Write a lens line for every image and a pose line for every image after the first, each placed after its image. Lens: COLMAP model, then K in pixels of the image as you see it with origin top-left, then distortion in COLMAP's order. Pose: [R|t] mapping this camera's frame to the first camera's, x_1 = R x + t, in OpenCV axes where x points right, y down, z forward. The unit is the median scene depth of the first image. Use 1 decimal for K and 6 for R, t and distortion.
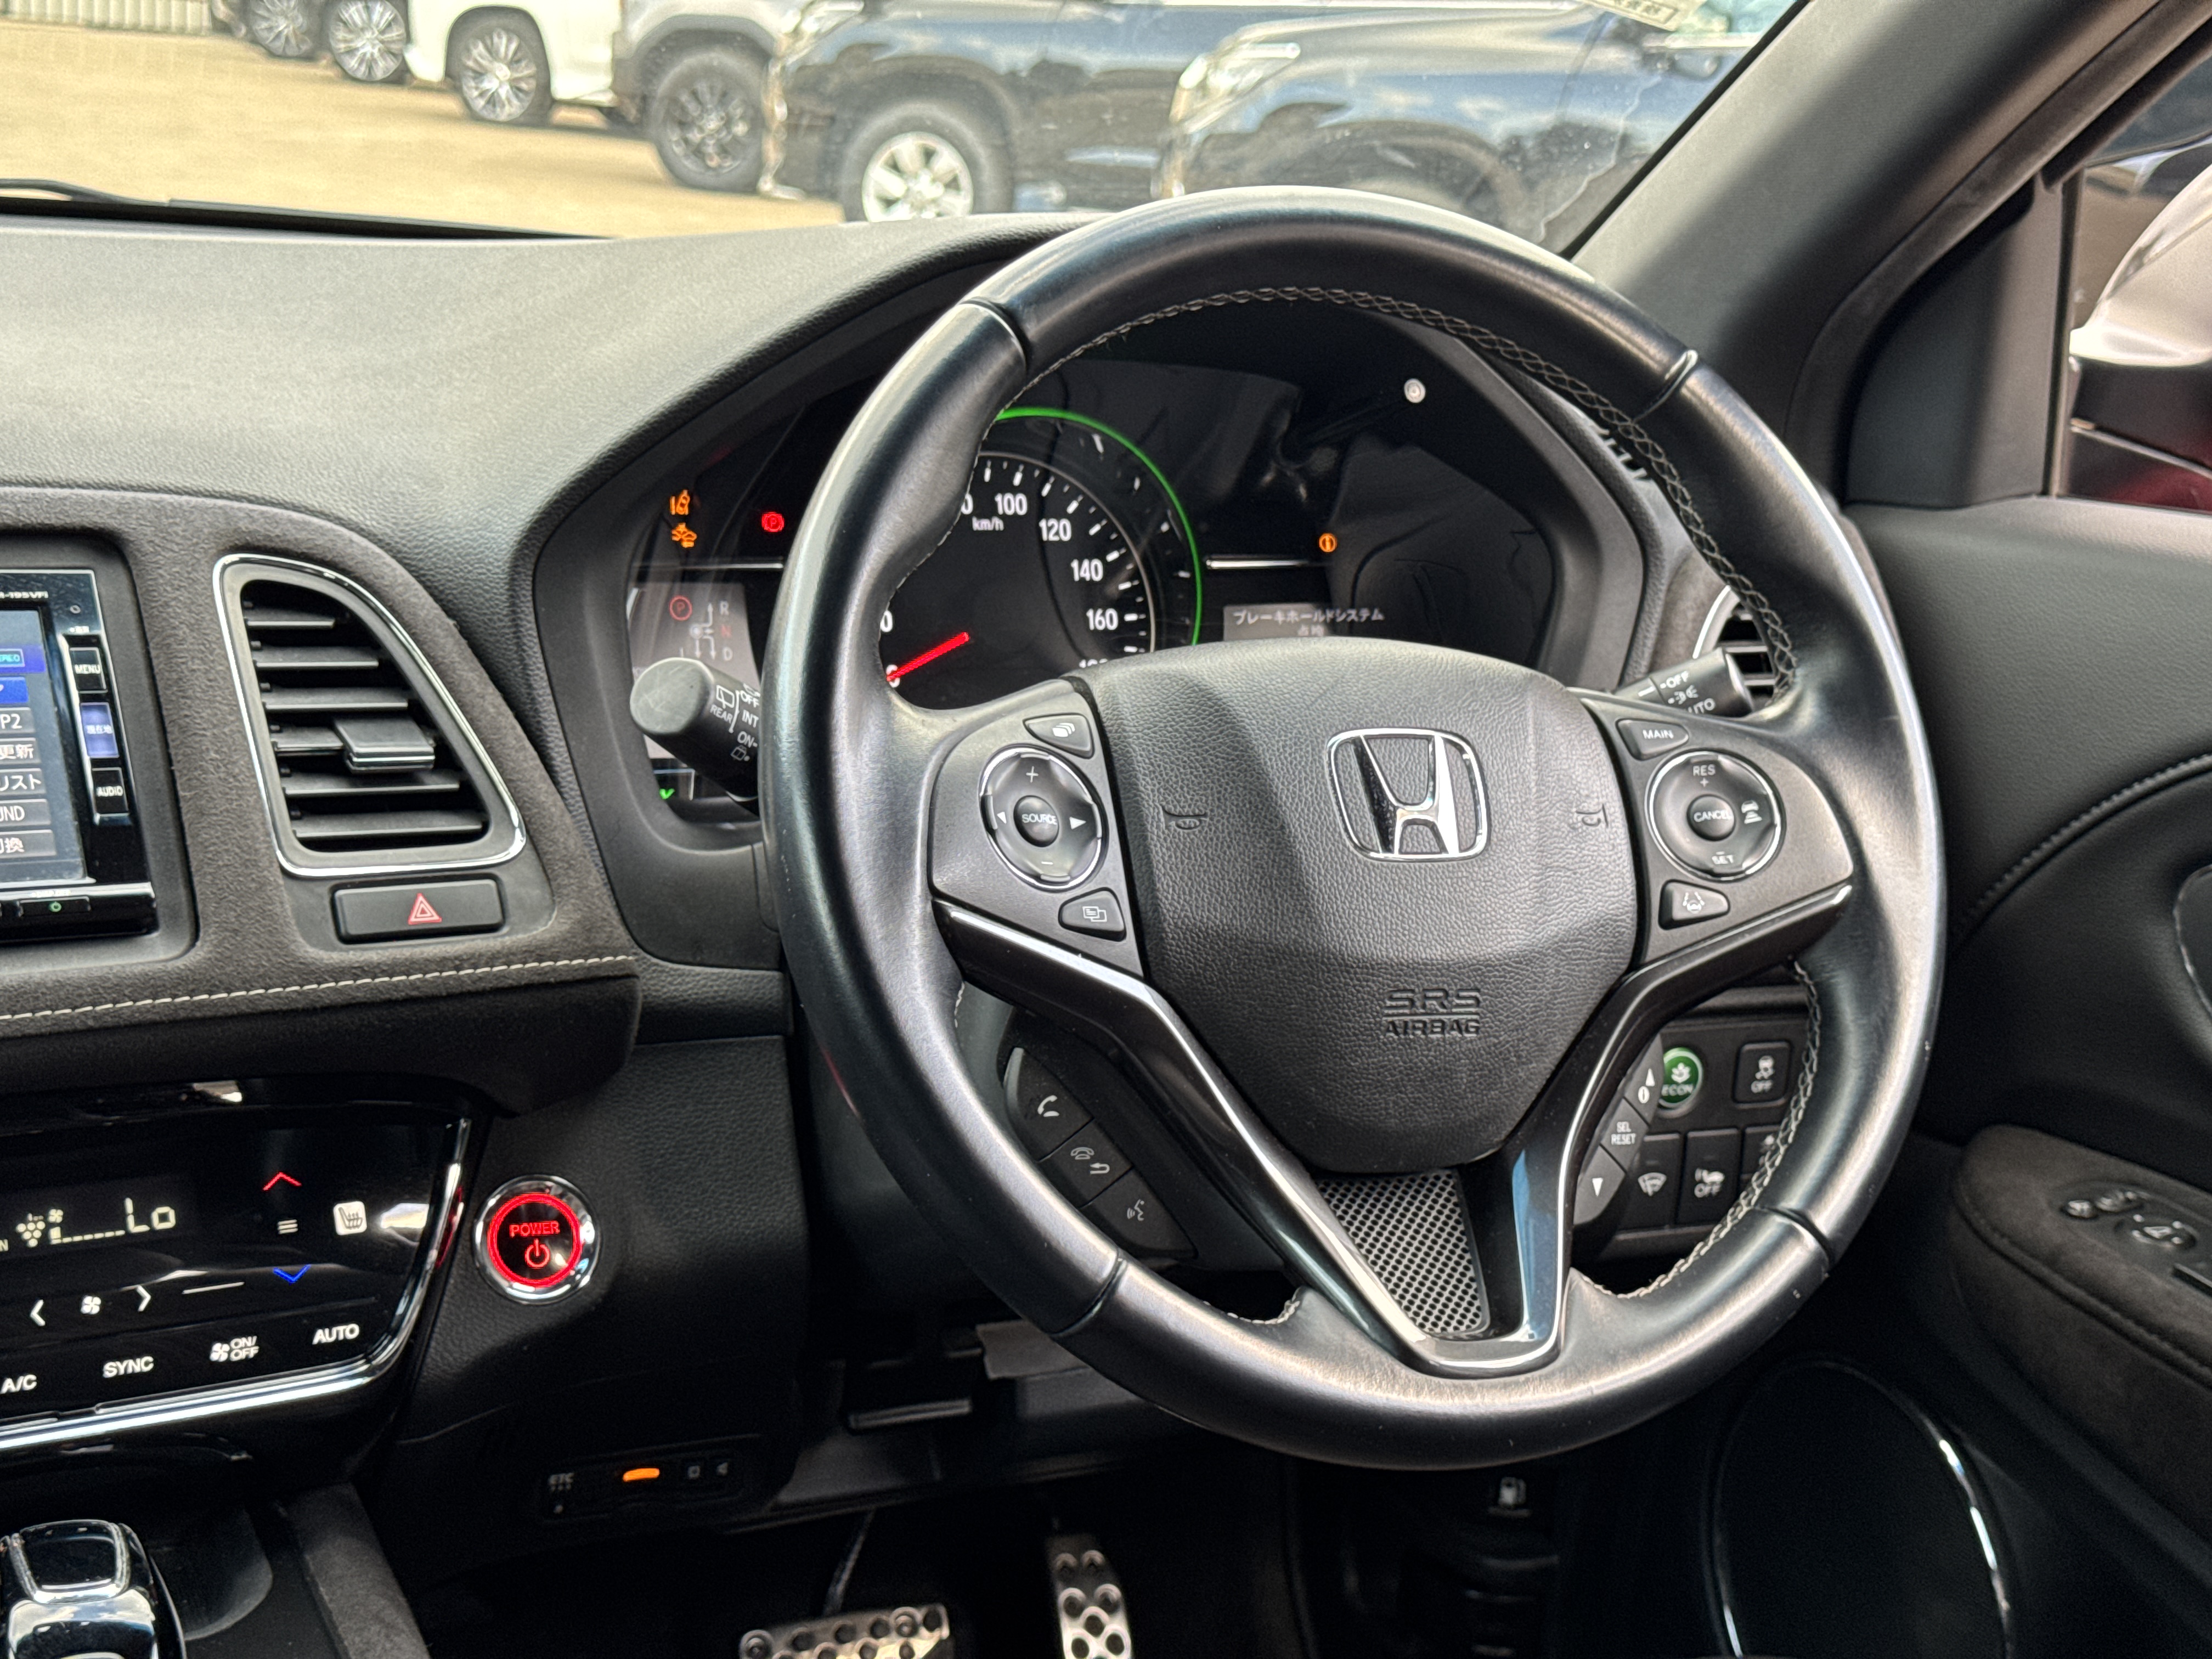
lens RADIAL K [[3117.6, 0, 1108.5], [0, 3117.6, 836.9], [0, 0, 1]] dist [0.149060, 0.000000]
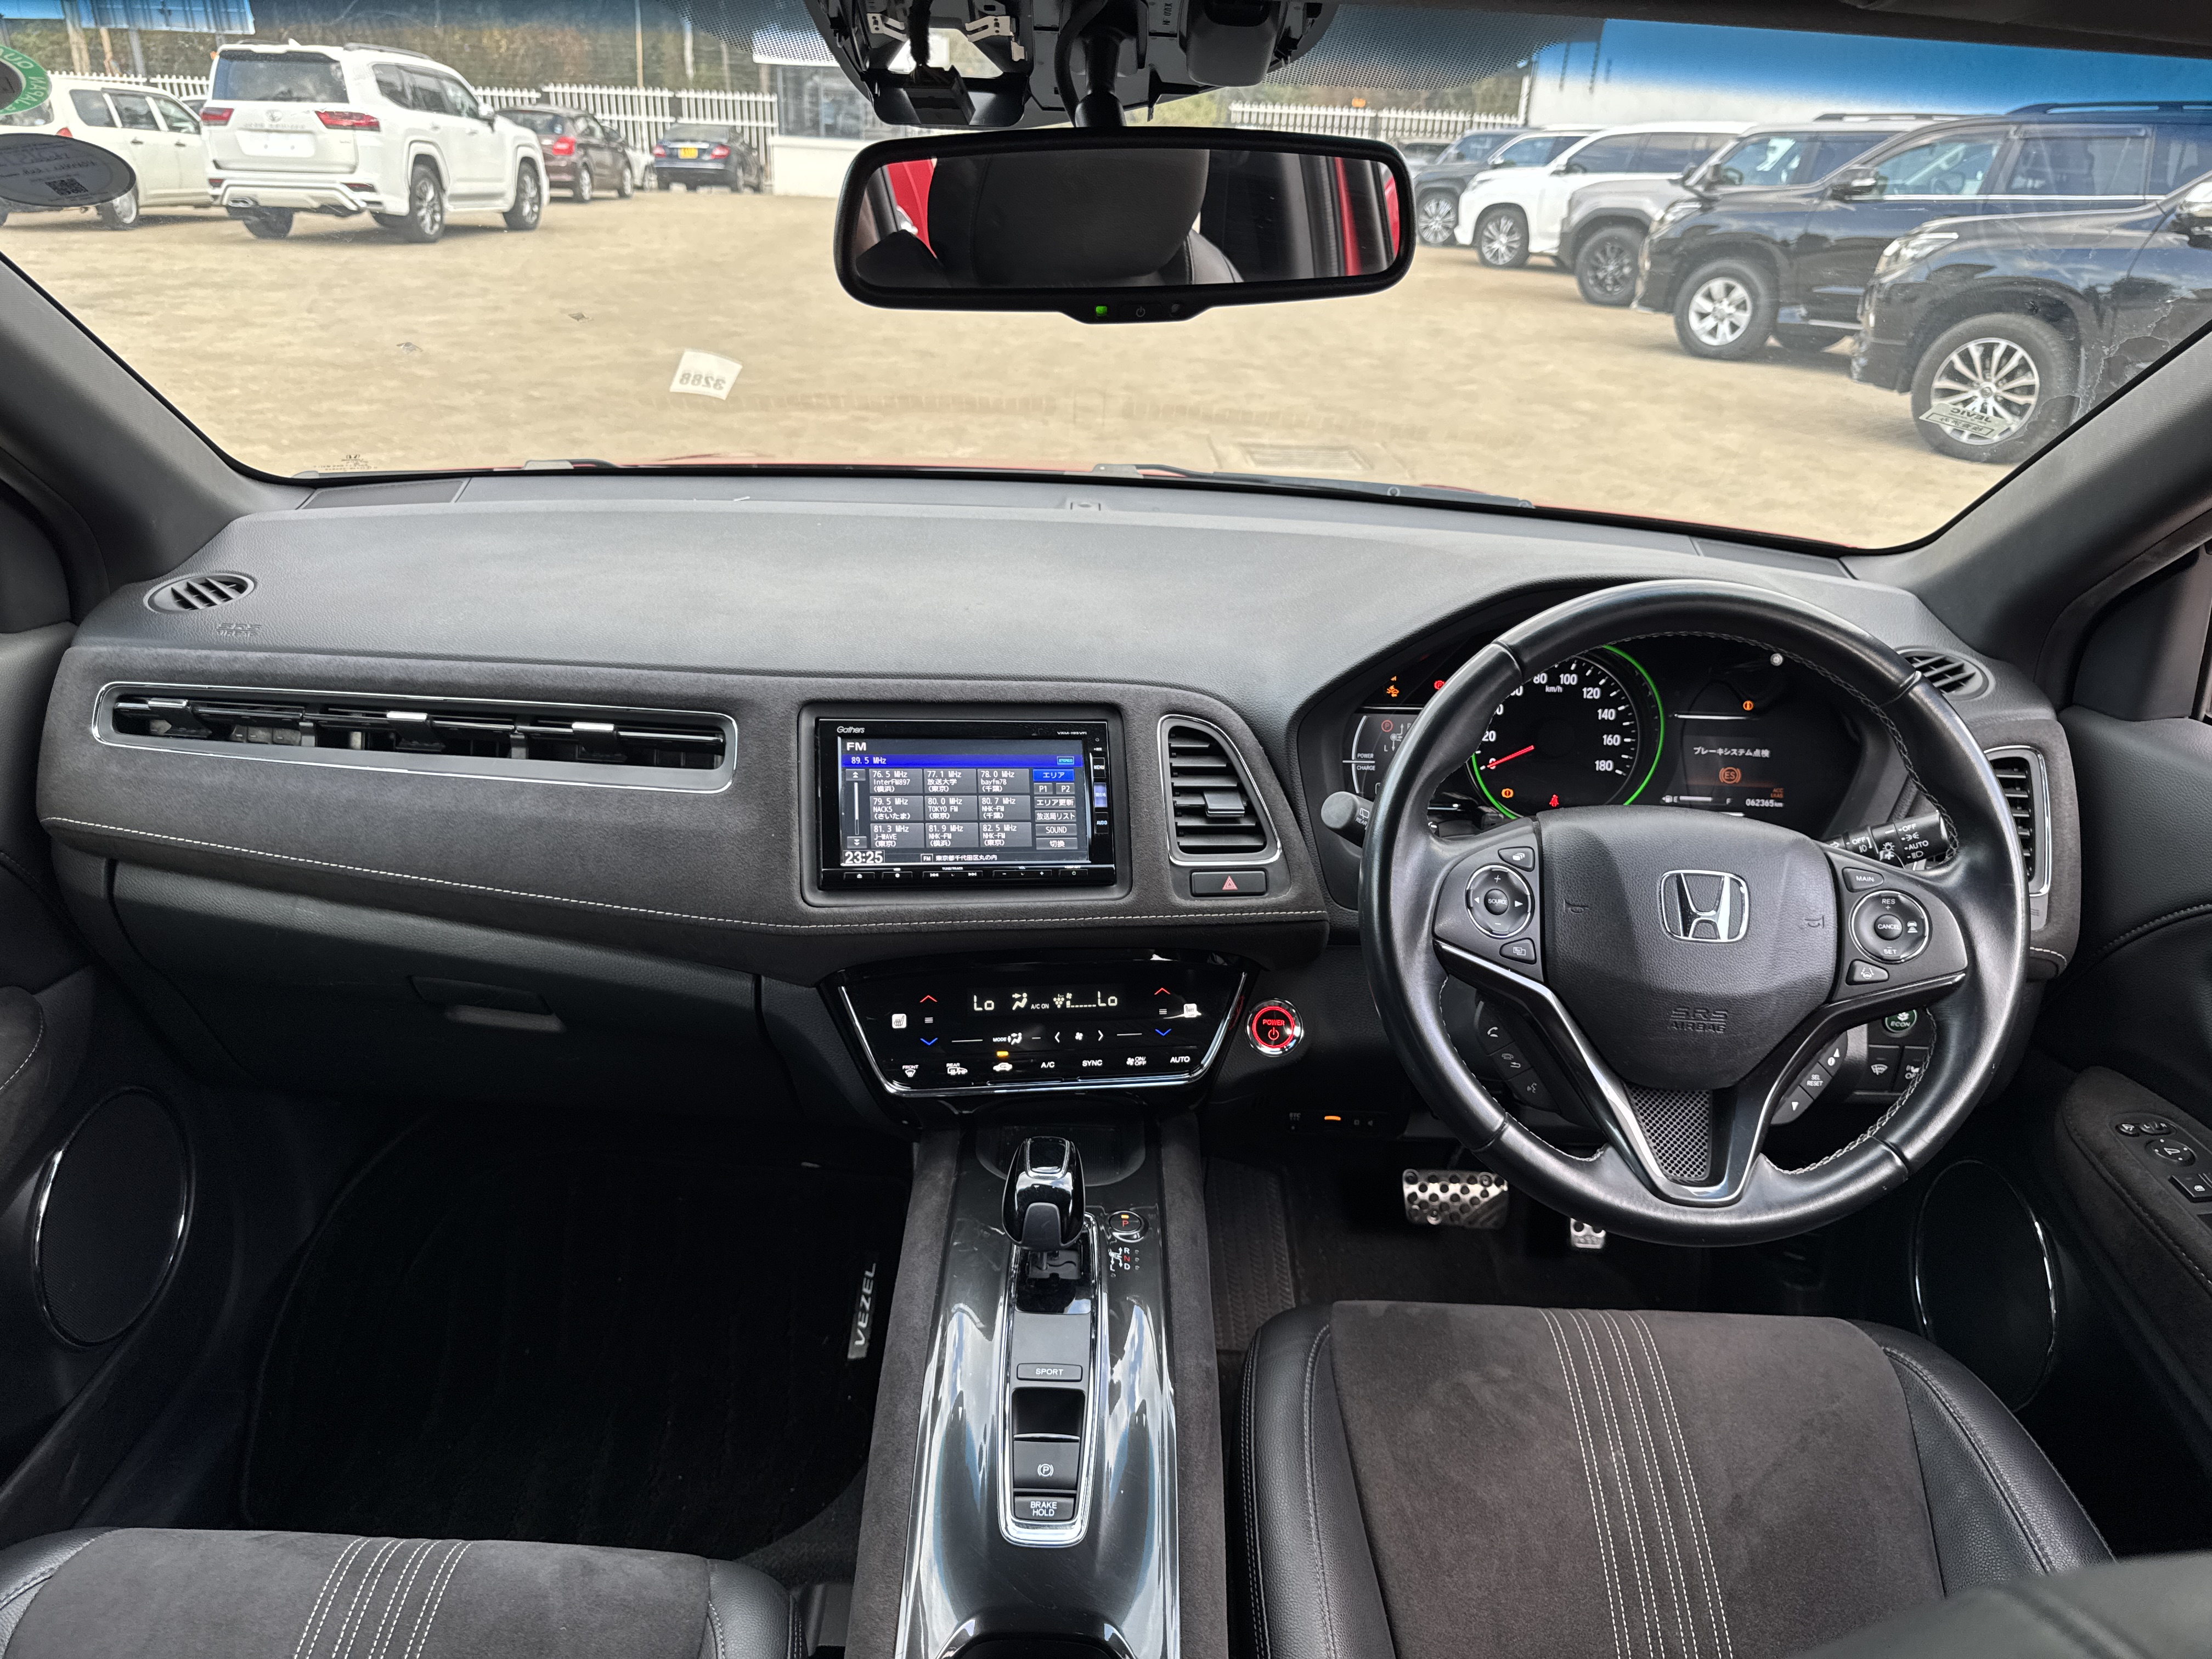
lens RADIAL K [[1592.1, 0, 1088.2], [0, 1592.1, 828.6], [0, 0, 1]] dist [0.006778, -0.040783]
pose [[0.907252, 0.128611, -0.400442, 0.131508], [-0.075452, 0.986423, 0.145865, -0.166777], [0.413765, -0.102122, 0.904638, -0.049989]]
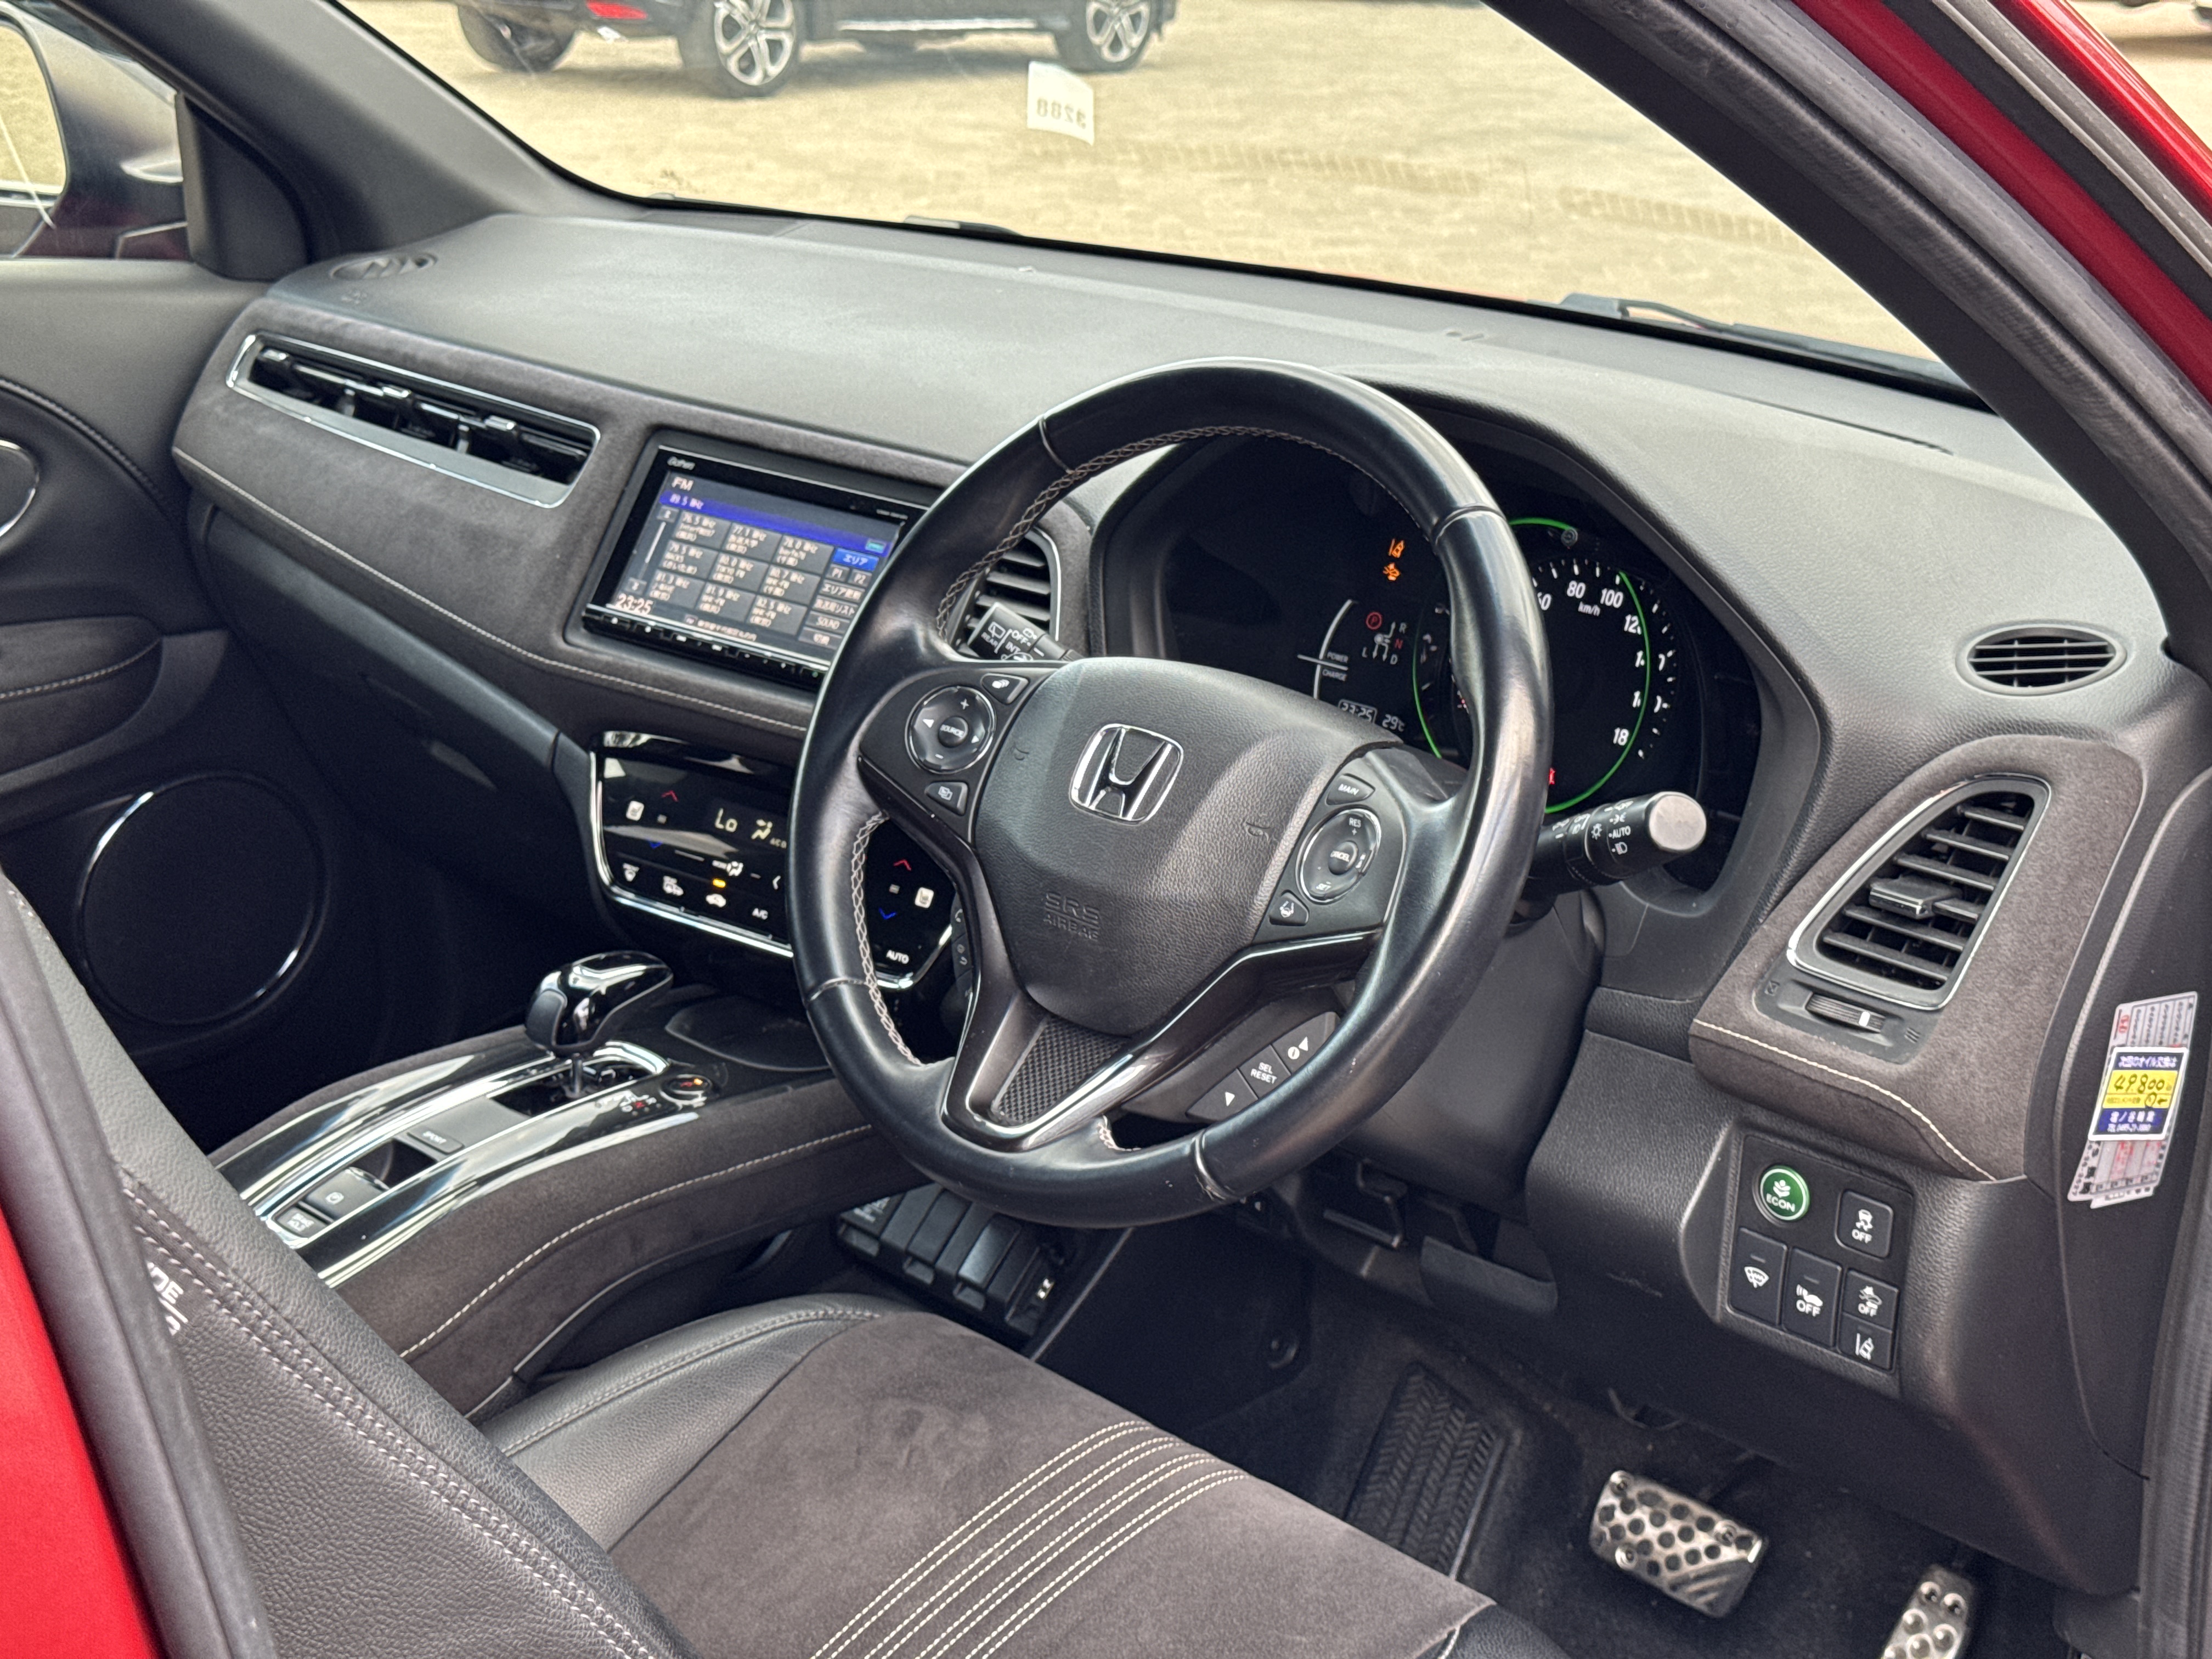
lens RADIAL K [[3117.6, 0, 1112.3], [0, 3117.6, 821.2], [0, 0, 1]] dist [0.149060, 0.000000]
pose [[0.390475, 0.230048, -0.891407, 1.282154], [-0.249627, 0.958458, 0.138005, -0.176187], [0.886124, 0.168632, 0.431680, 0.340794]]
